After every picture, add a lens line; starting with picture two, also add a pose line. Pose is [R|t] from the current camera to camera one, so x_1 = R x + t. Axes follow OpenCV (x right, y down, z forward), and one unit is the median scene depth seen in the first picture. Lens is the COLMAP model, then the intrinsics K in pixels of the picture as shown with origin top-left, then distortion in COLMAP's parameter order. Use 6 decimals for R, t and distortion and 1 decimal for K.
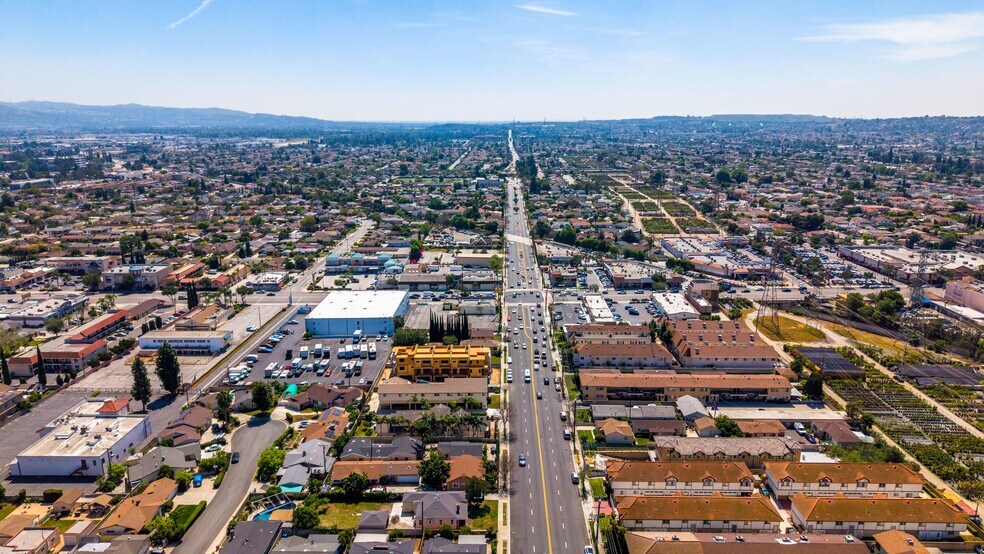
lens RADIAL K [[659.5, 0, 491.4], [0, 659.5, 281.5], [0, 0, 1]] dist [0.024831, -0.023584]
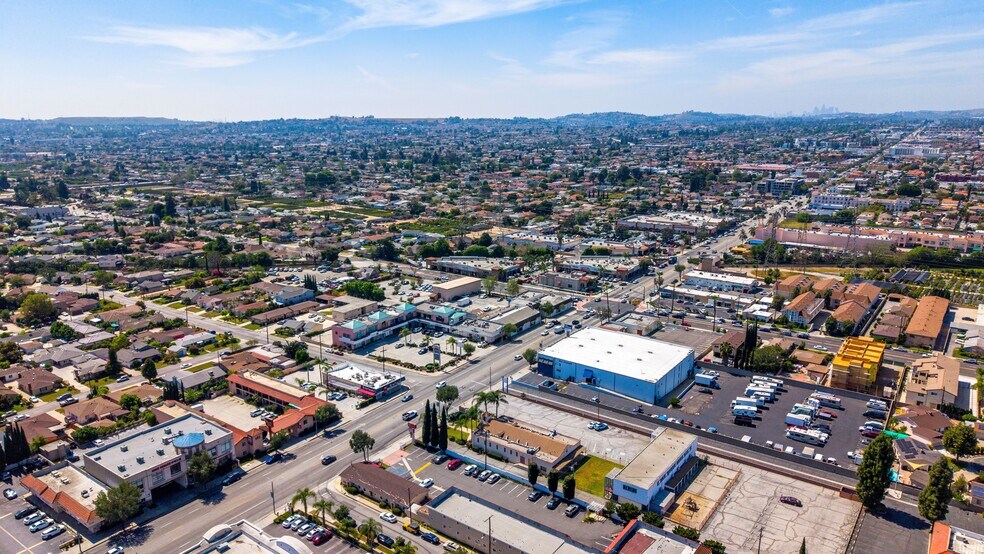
lens RADIAL K [[659.5, 0, 490.0], [0, 659.5, 273.7], [0, 0, 1]] dist [0.024831, -0.023584]
pose [[0.585471, -0.187402, 0.788736, -0.129061], [0.199508, 0.976300, 0.083874, -0.022290], [-0.785761, 0.108253, 0.608984, 0.090776]]
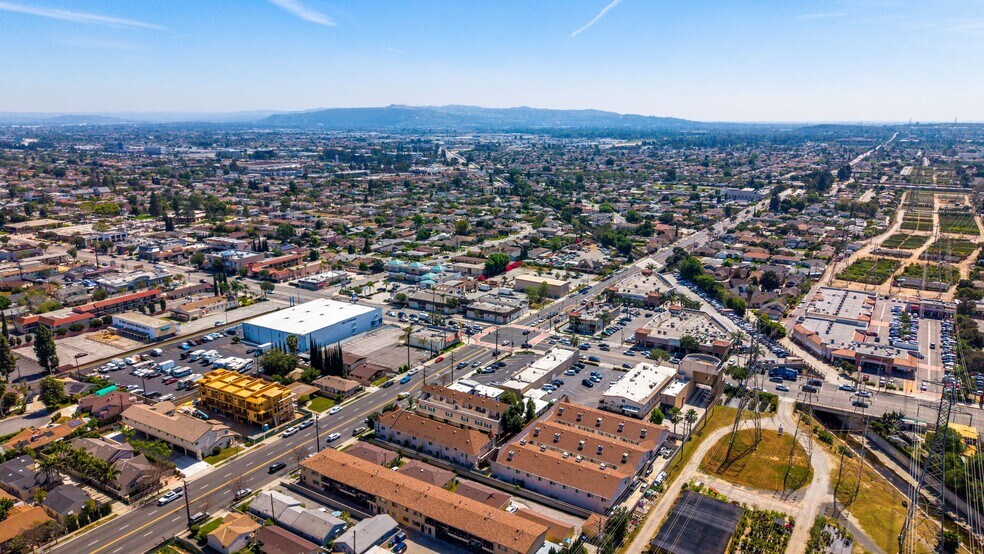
lens RADIAL K [[659.5, 0, 489.6], [0, 659.5, 278.9], [0, 0, 1]] dist [0.024831, -0.023584]
pose [[0.852192, 0.124634, -0.508169, 0.072340], [-0.126755, 0.991462, 0.030599, -0.011749], [0.507644, 0.038337, 0.860714, 0.042749]]
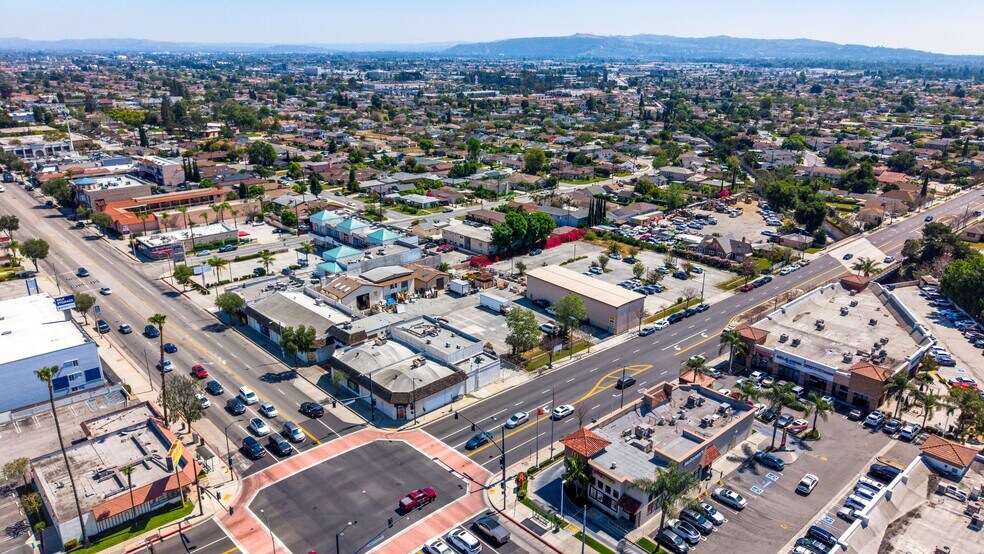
lens RADIAL K [[659.5, 0, 493.2], [0, 659.5, 279.2], [0, 0, 1]] dist [0.024831, -0.023584]
pose [[0.682689, 0.244634, -0.688542, 0.040314], [-0.183867, 0.969485, 0.162147, -0.018641], [0.707198, 0.015904, 0.706837, 0.138955]]
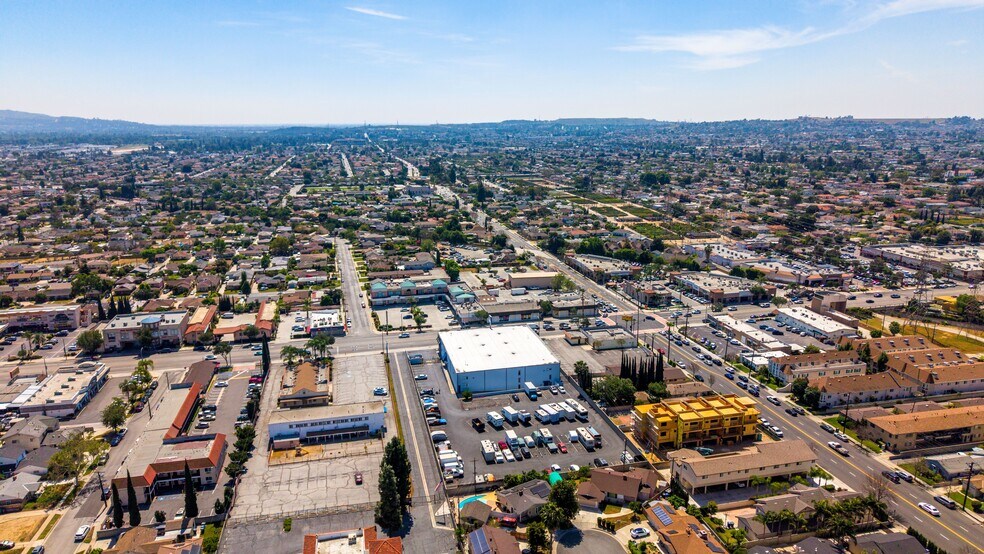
lens RADIAL K [[659.5, 0, 490.9], [0, 659.5, 275.1], [0, 0, 1]] dist [0.024831, -0.023584]
pose [[0.970956, -0.055673, 0.232690, -0.056401], [0.058917, 0.998238, -0.007009, -0.007306], [-0.231890, 0.020515, 0.972526, 0.028937]]
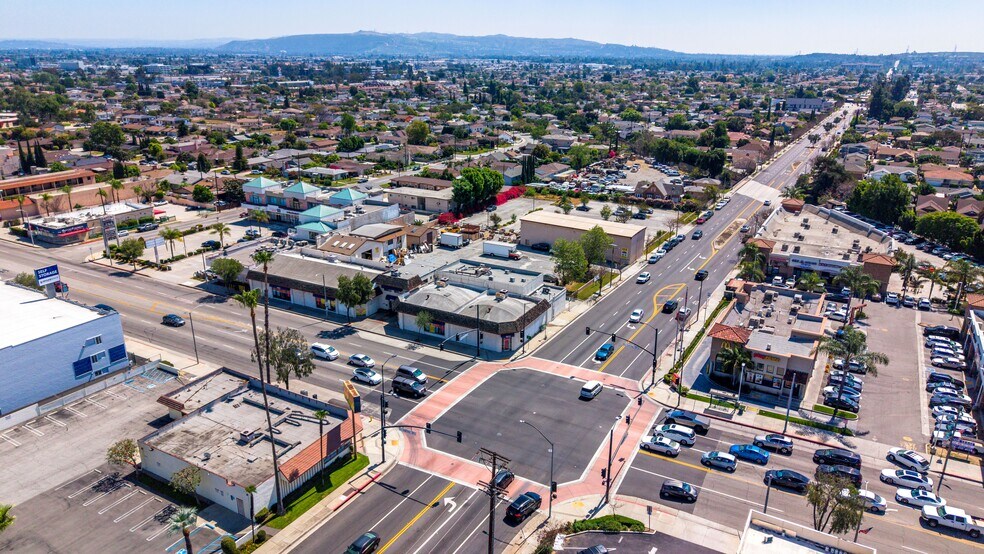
lens RADIAL K [[659.5, 0, 494.8], [0, 659.5, 279.3], [0, 0, 1]] dist [0.024831, -0.023584]
pose [[0.874159, 0.167521, -0.455831, 0.022973], [-0.127500, 0.984862, 0.117434, -0.009114], [0.468604, -0.044538, 0.882285, 0.126905]]
